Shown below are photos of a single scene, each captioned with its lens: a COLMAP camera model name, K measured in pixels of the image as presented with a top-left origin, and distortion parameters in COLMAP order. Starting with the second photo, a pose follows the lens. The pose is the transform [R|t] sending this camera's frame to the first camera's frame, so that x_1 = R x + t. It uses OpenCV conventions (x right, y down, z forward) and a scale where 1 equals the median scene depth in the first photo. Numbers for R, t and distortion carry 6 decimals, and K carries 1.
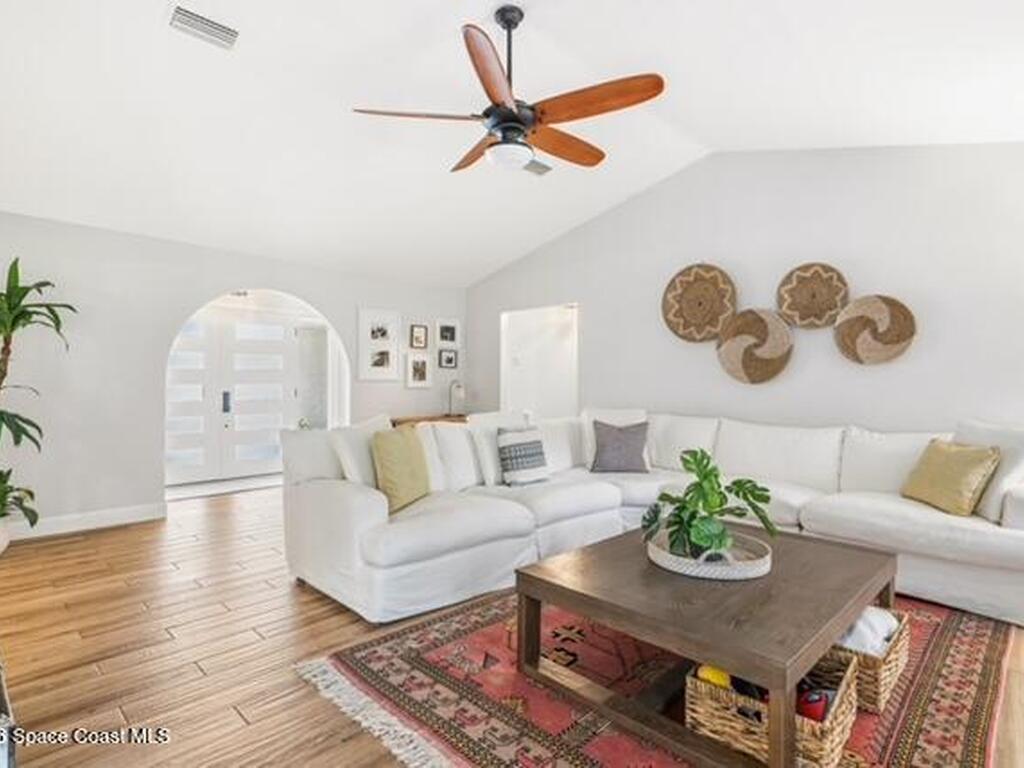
lens RADIAL K [[536.7, 0, 510.7], [0, 536.7, 387.0], [0, 0, 1]] dist [-0.014023, 0.000330]
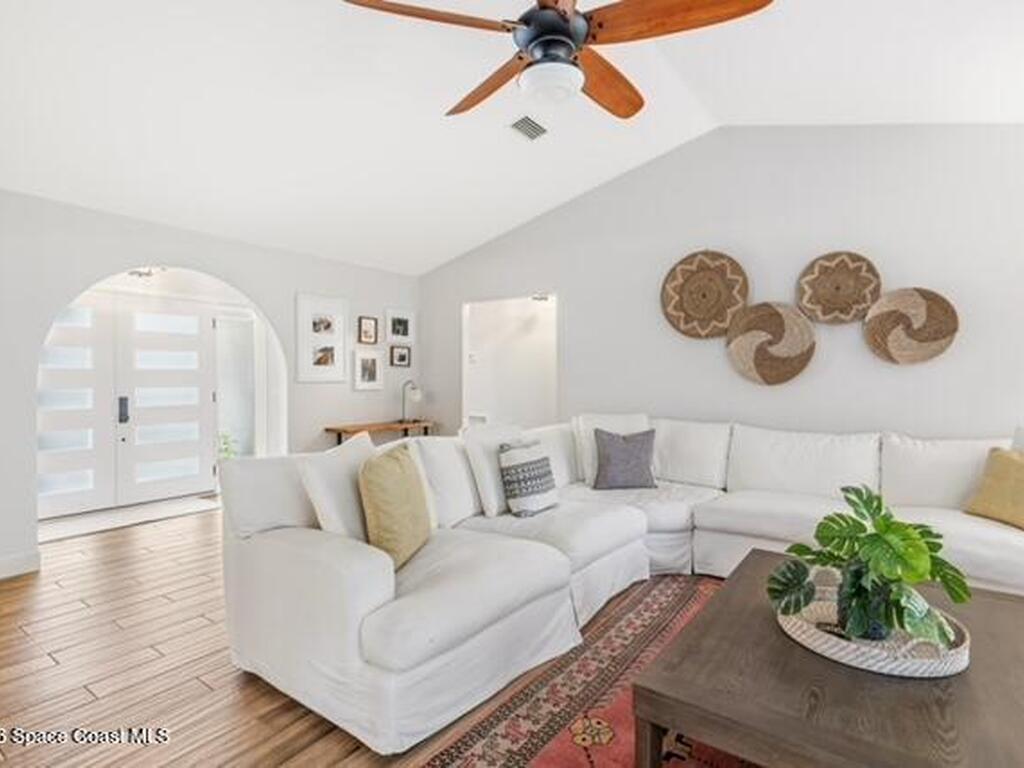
lens RADIAL K [[536.7, 0, 514.1], [0, 536.7, 385.5], [0, 0, 1]] dist [-0.014023, 0.000330]
pose [[0.988517, -0.006320, 0.150975, -0.115632], [0.005780, 0.999975, 0.004012, -0.012442], [-0.150997, -0.003094, 0.988529, 0.192439]]
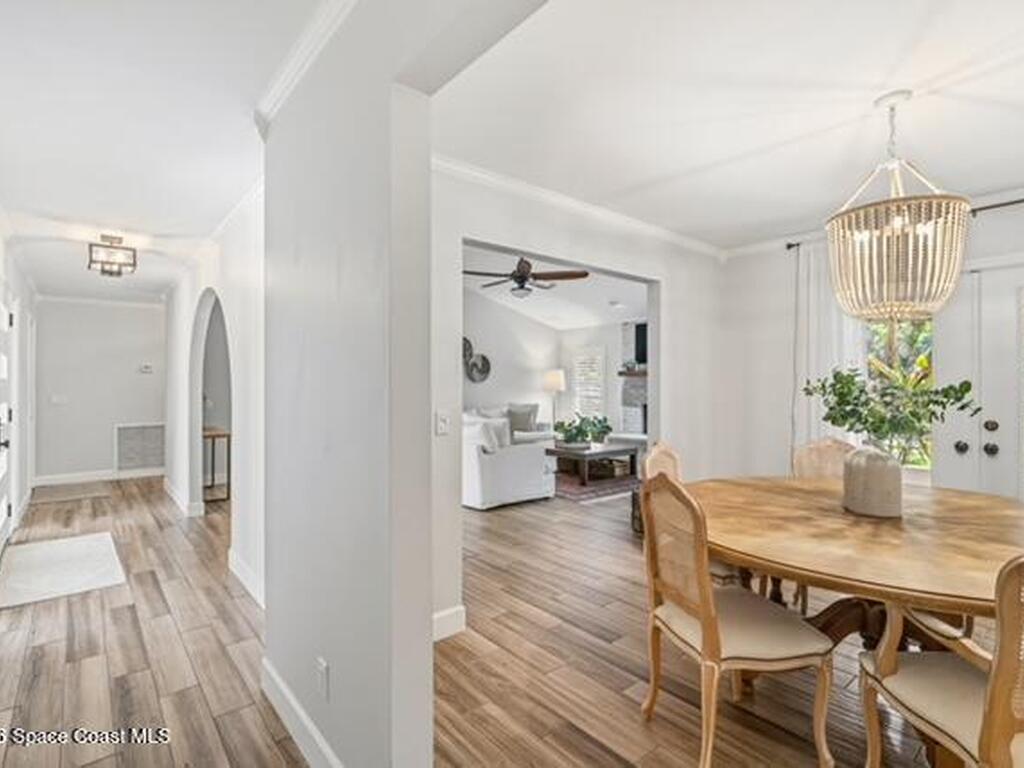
lens RADIAL K [[515.2, 0, 512.4], [0, 515.2, 383.8], [0, 0, 1]] dist [0.004981, 0.001104]
pose [[0.081845, -0.002823, 0.996641, -1.552550], [0.007548, 0.999969, 0.002212, -0.038870], [-0.996617, 0.007342, 0.081864, 0.620635]]
